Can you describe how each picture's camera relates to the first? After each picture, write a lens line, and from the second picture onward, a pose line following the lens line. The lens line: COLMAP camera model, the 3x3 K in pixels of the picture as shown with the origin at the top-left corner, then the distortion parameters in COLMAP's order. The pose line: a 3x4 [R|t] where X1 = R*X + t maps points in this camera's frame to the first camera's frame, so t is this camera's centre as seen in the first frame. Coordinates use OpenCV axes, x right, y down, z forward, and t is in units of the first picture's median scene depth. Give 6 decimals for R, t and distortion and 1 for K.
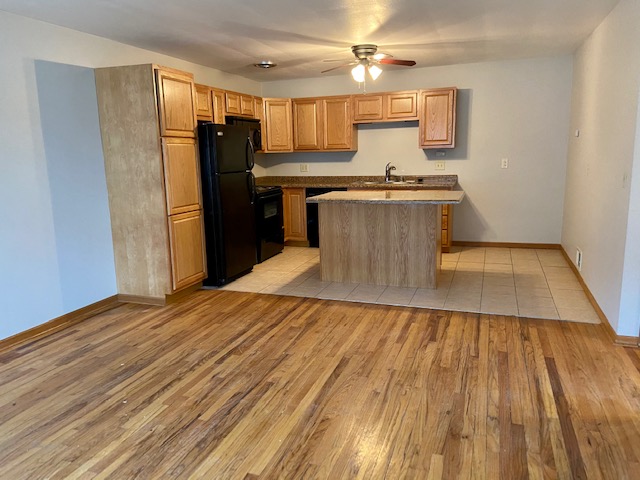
lens RADIAL K [[479.8, 0, 320.0], [0, 479.8, 240.0], [0, 0, 1]] dist [0.068884, 0.000209]
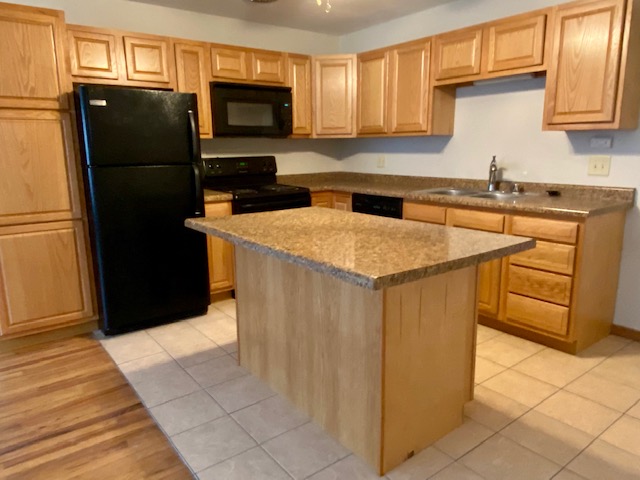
lens RADIAL K [[457.5, 0, 320.0], [0, 457.5, 240.0], [0, 0, 1]] dist [0.085788, -0.091835]
pose [[0.836748, 0.125857, -0.532929, 0.313661], [-0.108799, 0.992036, 0.063456, -0.093297], [0.536671, 0.004885, 0.843777, 0.531844]]
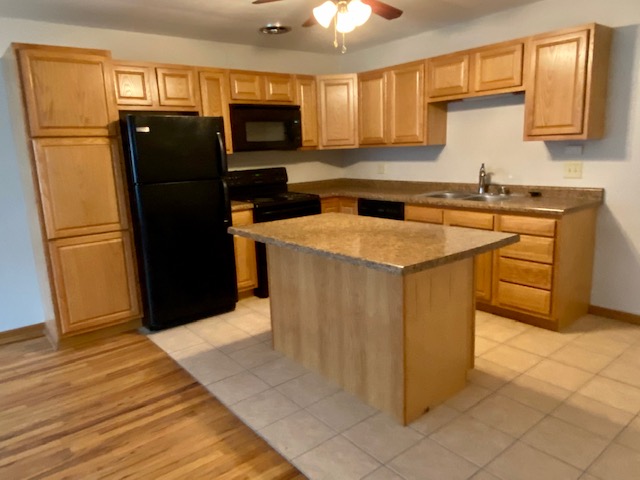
lens RADIAL K [[457.5, 0, 320.0], [0, 457.5, 240.0], [0, 0, 1]] dist [0.085788, -0.091835]
pose [[0.851425, 0.095698, -0.515672, 0.328223], [-0.076783, 0.995363, 0.057942, -0.095004], [0.518826, -0.009738, 0.854825, 0.444230]]
